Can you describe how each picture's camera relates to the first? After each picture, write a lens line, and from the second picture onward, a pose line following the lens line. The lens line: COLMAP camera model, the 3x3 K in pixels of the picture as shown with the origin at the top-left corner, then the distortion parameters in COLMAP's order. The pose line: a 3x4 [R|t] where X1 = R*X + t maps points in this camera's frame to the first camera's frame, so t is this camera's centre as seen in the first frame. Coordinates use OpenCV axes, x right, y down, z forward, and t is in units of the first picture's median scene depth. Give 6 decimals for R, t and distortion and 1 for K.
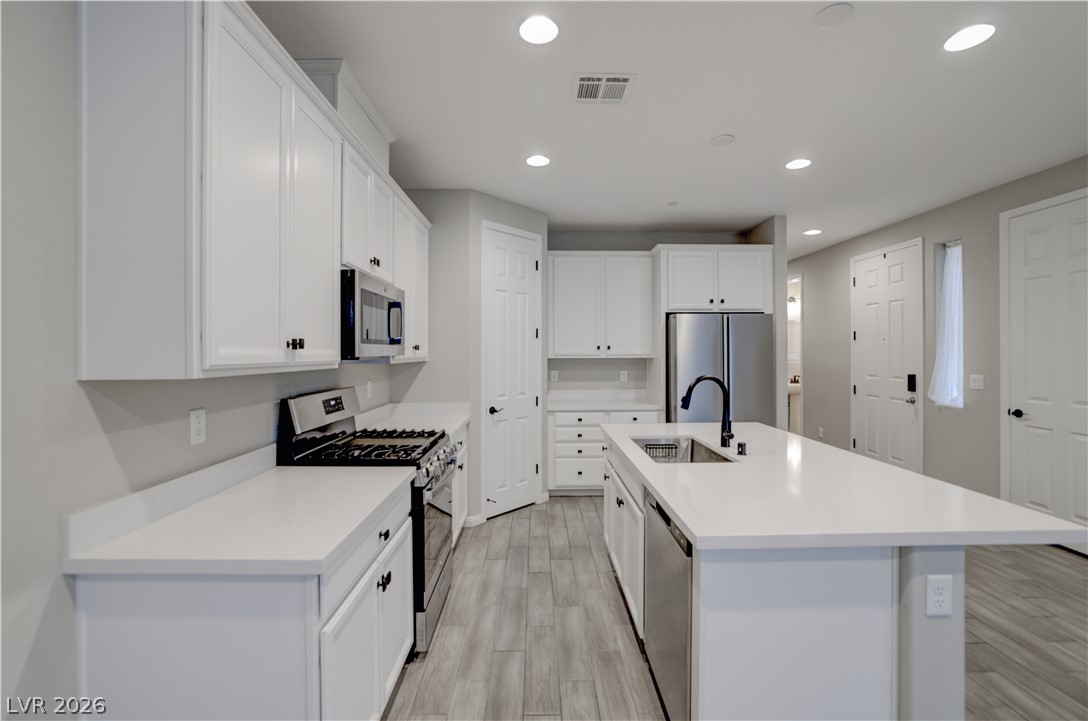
lens RADIAL K [[472.5, 0, 540.7], [0, 472.5, 350.6], [0, 0, 1]] dist [-0.032753, 0.009722]
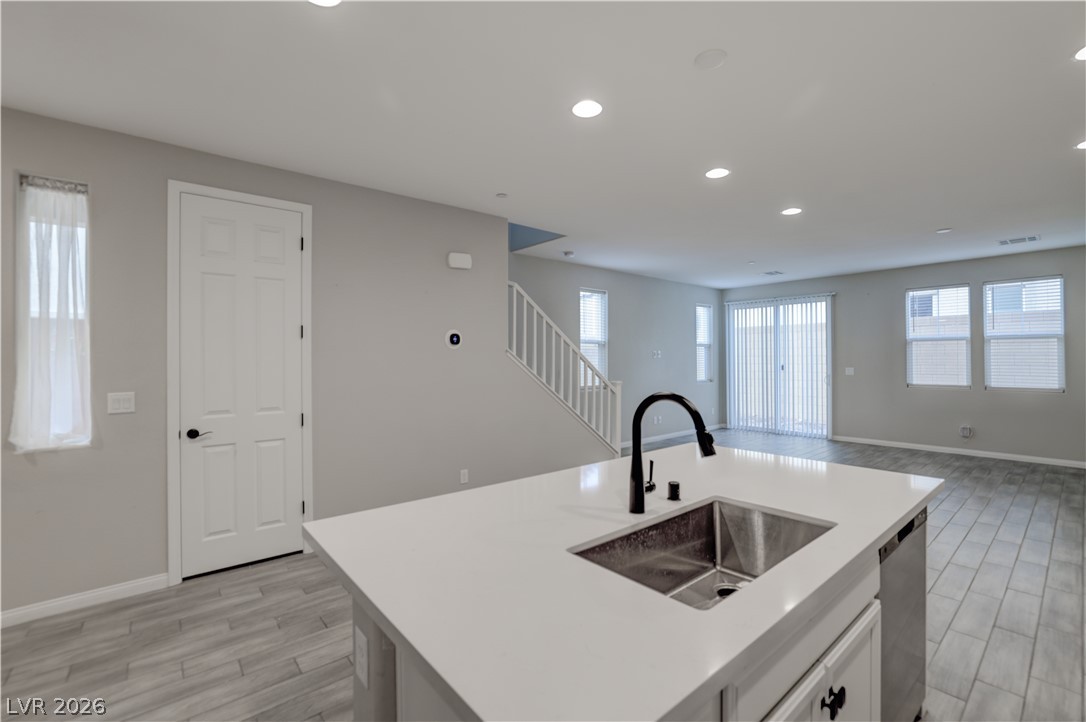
lens RADIAL K [[471.6, 0, 542.4], [0, 471.6, 358.5], [0, 0, 1]] dist [-0.032753, 0.009722]
pose [[-0.635471, 0.008012, 0.772083, 0.003587], [0.006270, 0.999967, -0.005216, 0.008548], [-0.772099, 0.001526, -0.635501, 0.873533]]
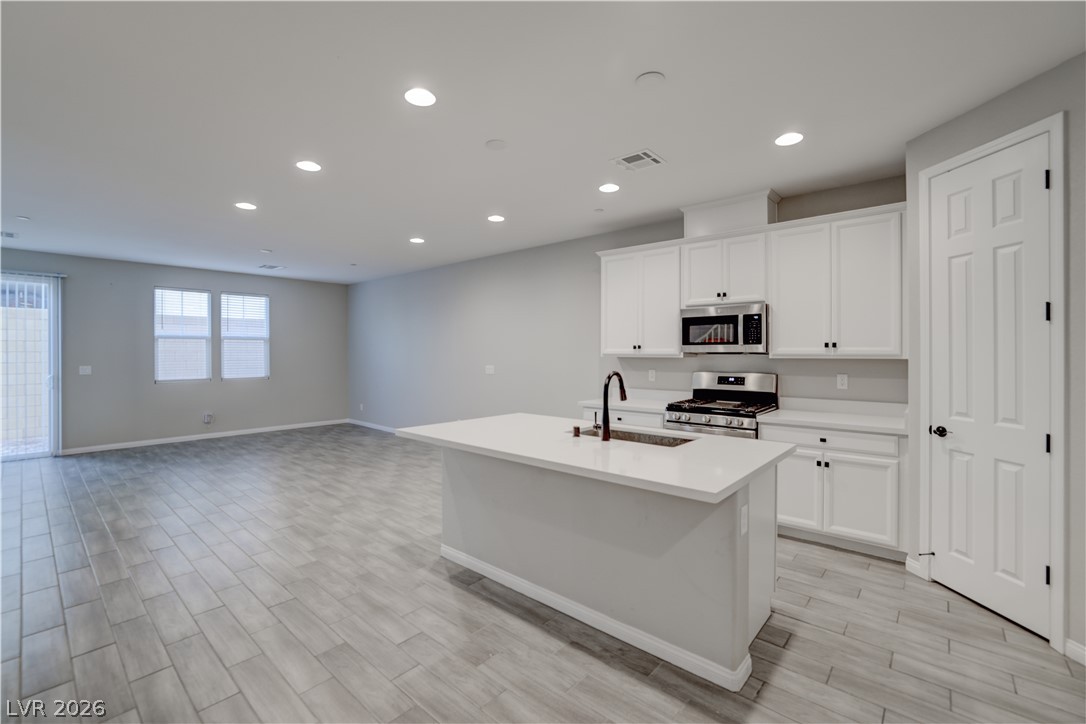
lens RADIAL K [[471.6, 0, 545.4], [0, 471.6, 354.9], [0, 0, 1]] dist [-0.032753, 0.009722]
pose [[-0.666304, 0.010081, -0.745612, 0.748841], [0.006308, 0.999949, 0.007883, 0.002725], [0.745654, 0.000549, -0.666333, 0.952911]]
